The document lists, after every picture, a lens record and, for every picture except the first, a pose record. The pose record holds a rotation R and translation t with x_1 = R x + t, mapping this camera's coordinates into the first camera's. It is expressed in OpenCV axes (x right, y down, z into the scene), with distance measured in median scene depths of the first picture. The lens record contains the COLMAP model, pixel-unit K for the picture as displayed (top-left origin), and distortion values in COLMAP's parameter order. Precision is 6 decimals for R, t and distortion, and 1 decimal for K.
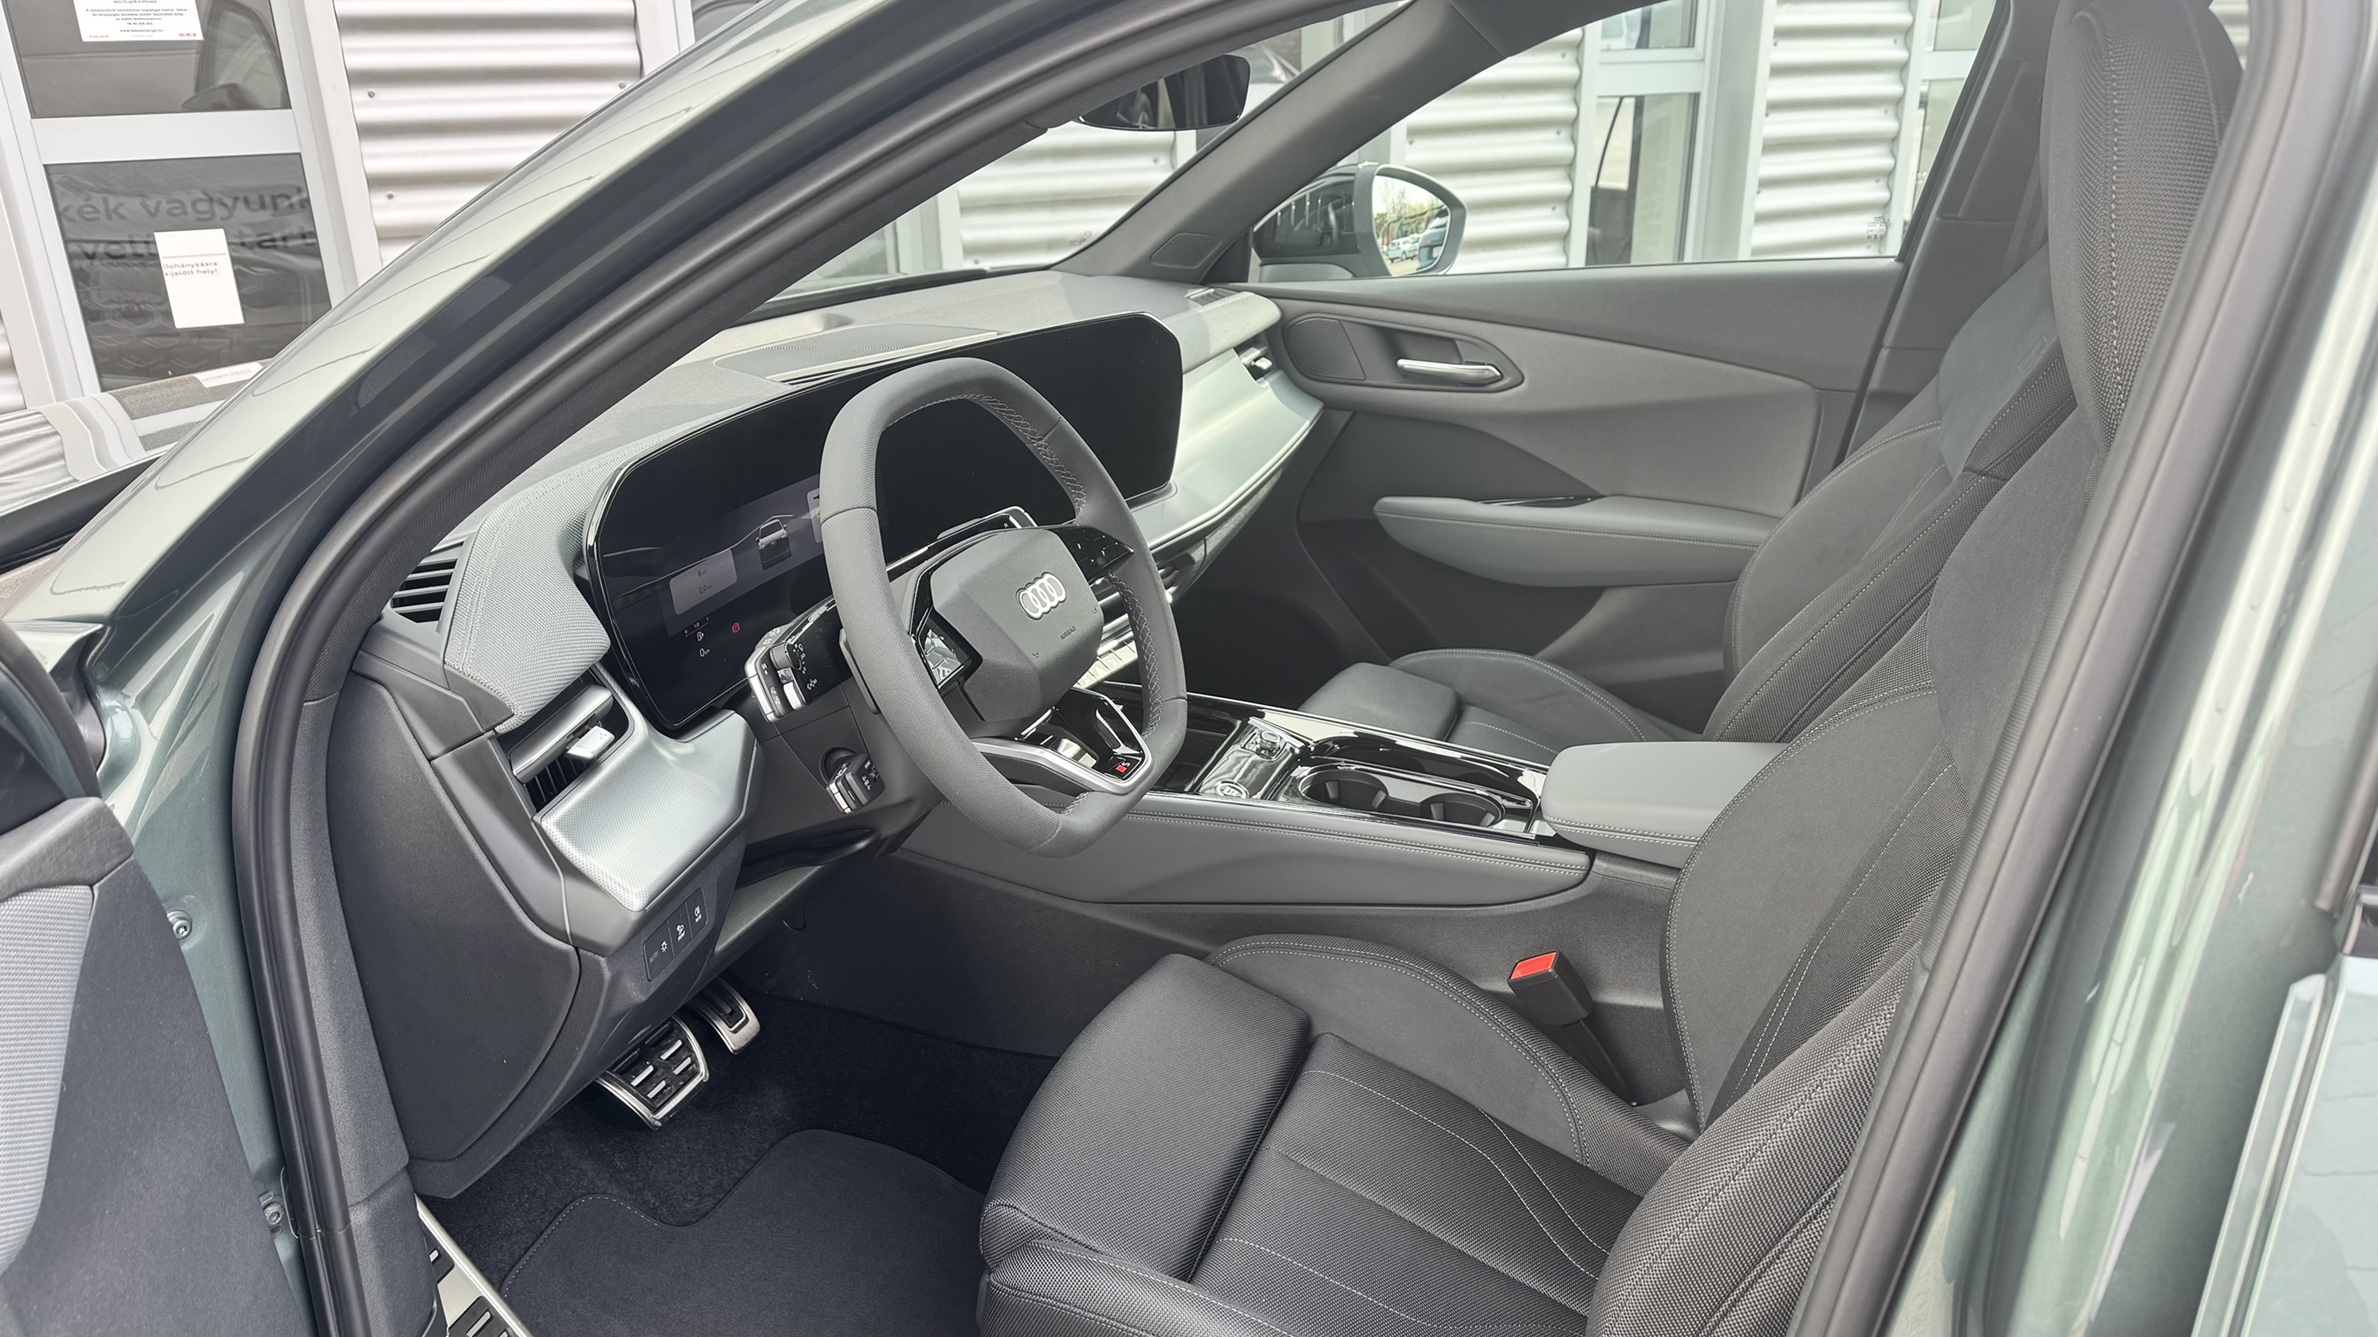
lens RADIAL K [[1672.8, 0, 1205.5], [0, 1672.8, 657.5], [0, 0, 1]] dist [0.108150, -0.156462]
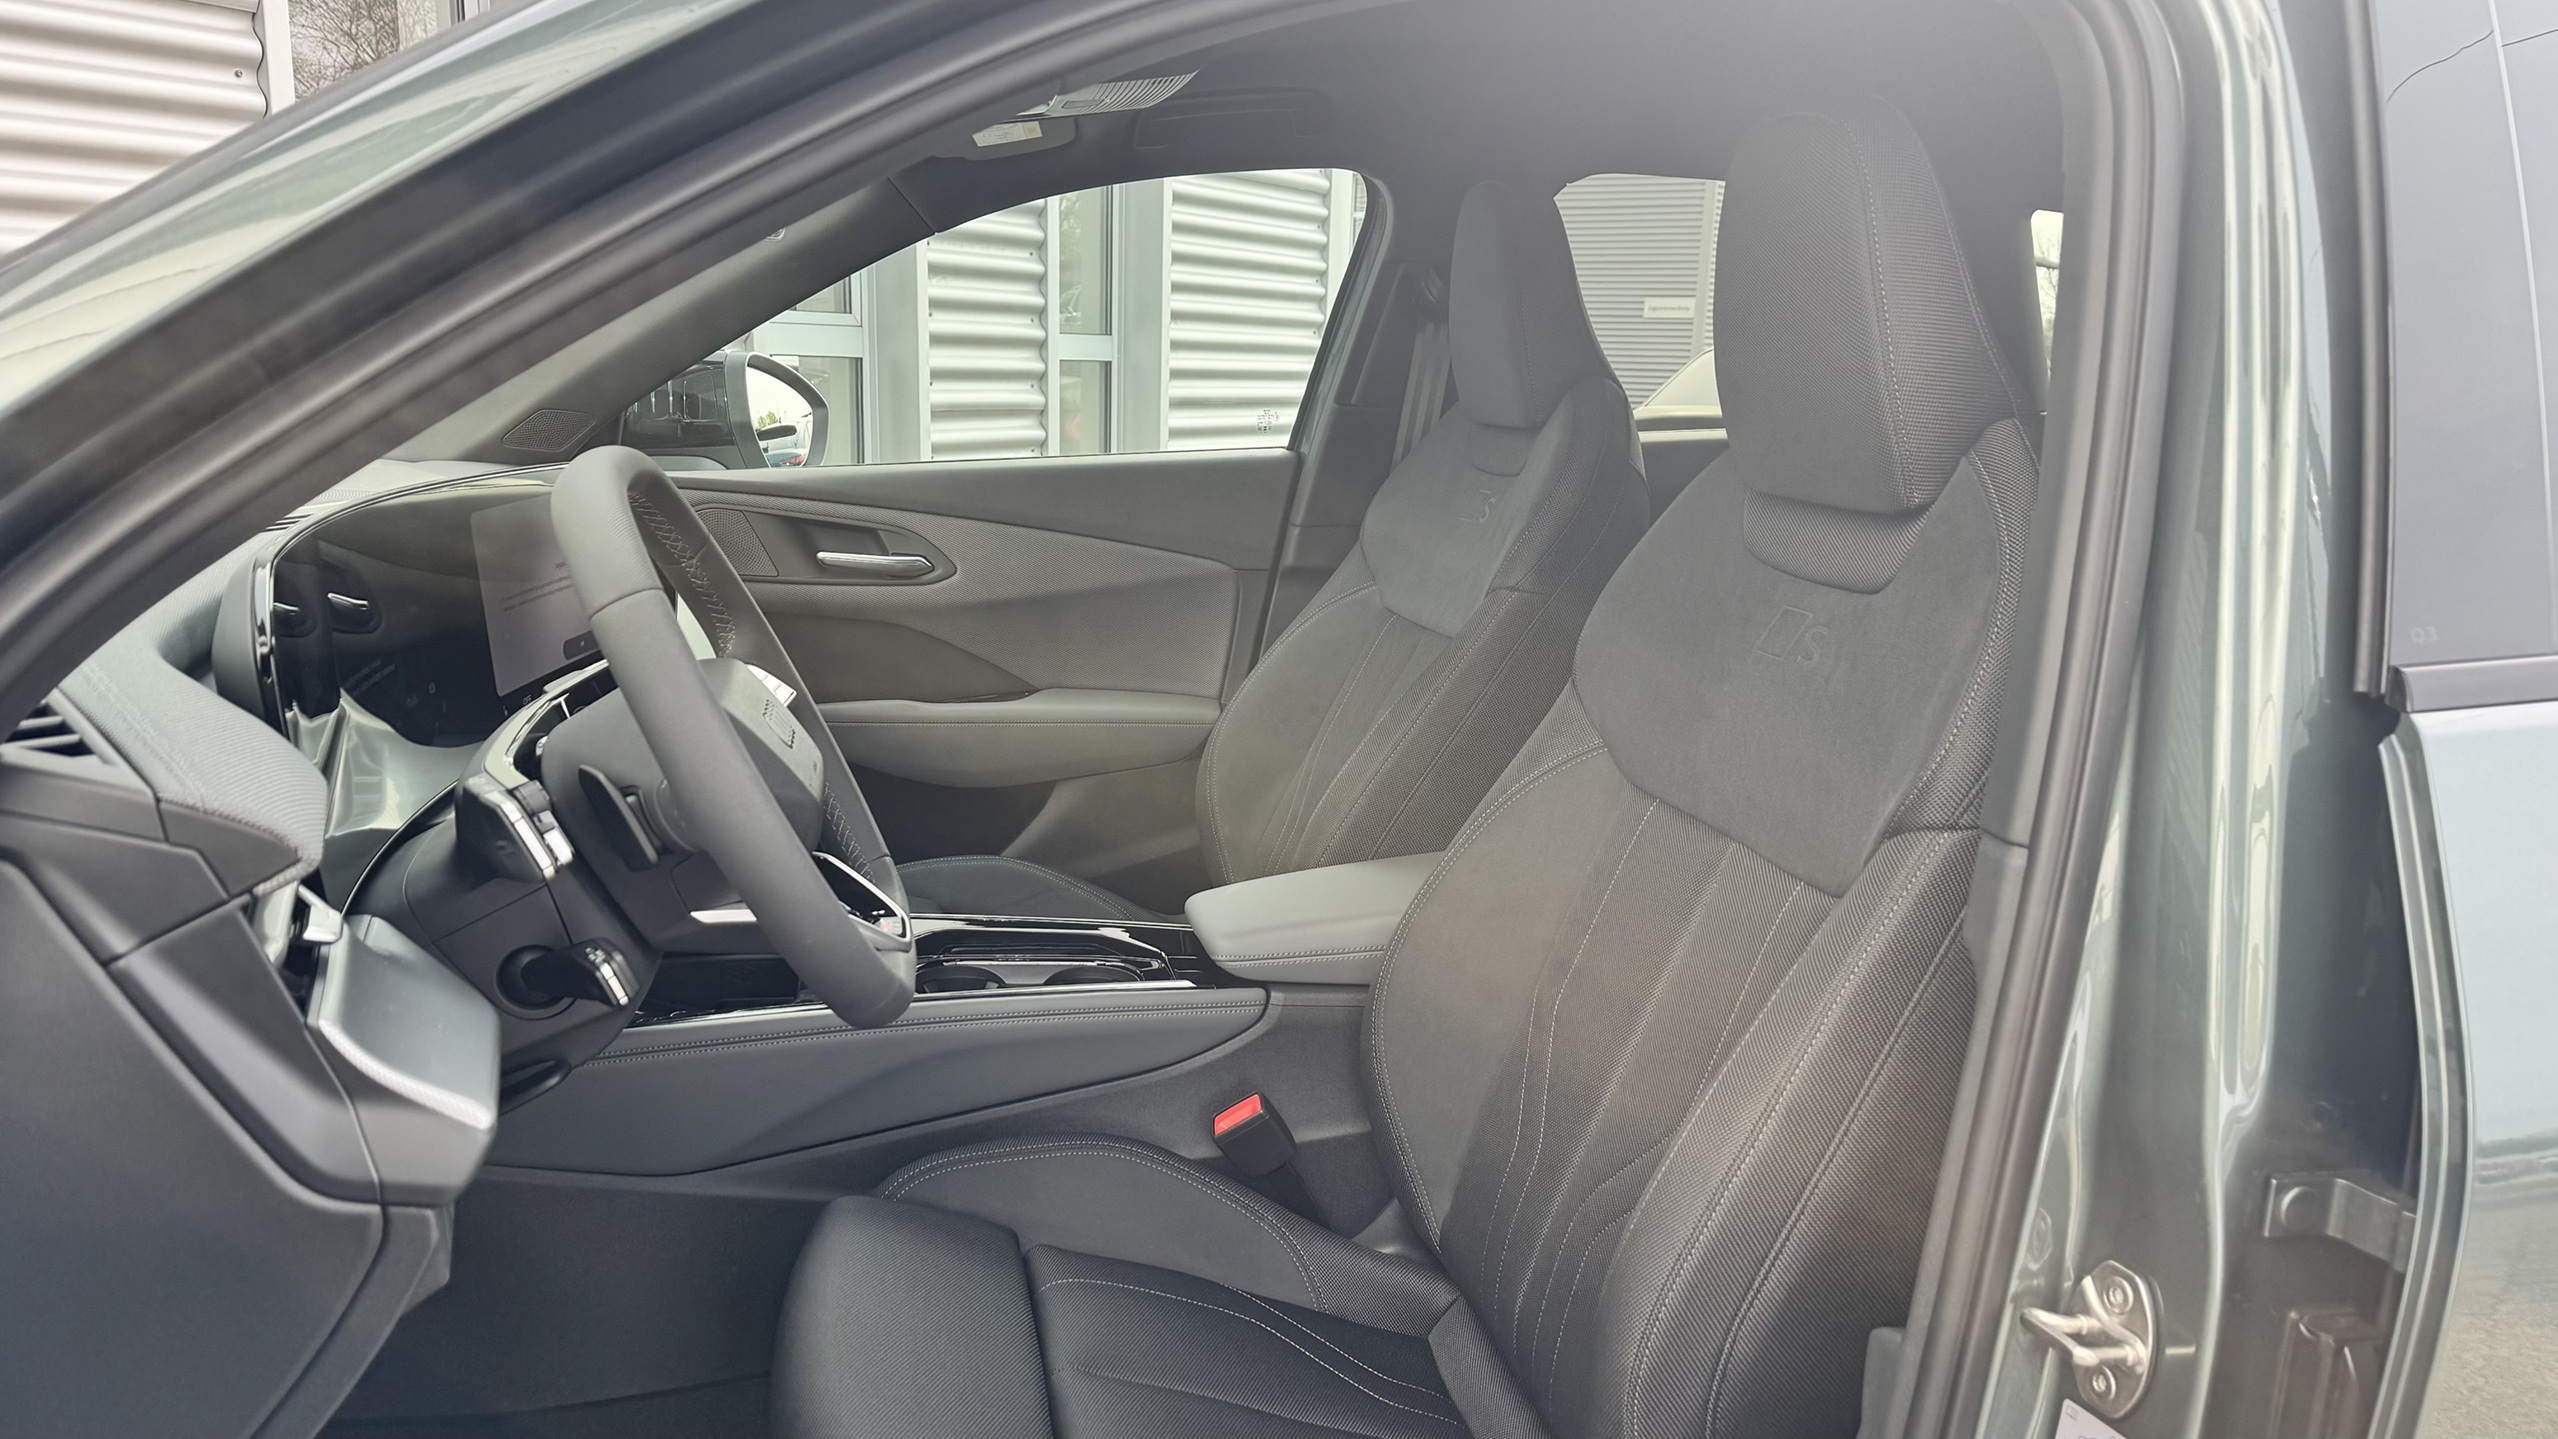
lens RADIAL K [[1799.4, 0, 1296.8], [0, 1799.4, 707.7], [0, 0, 1]] dist [0.108150, -0.156462]
pose [[0.826958, -0.063881, 0.558622, -0.294796], [0.152039, 0.981919, -0.112784, 0.071541], [-0.541317, 0.178200, 0.821718, 0.100830]]
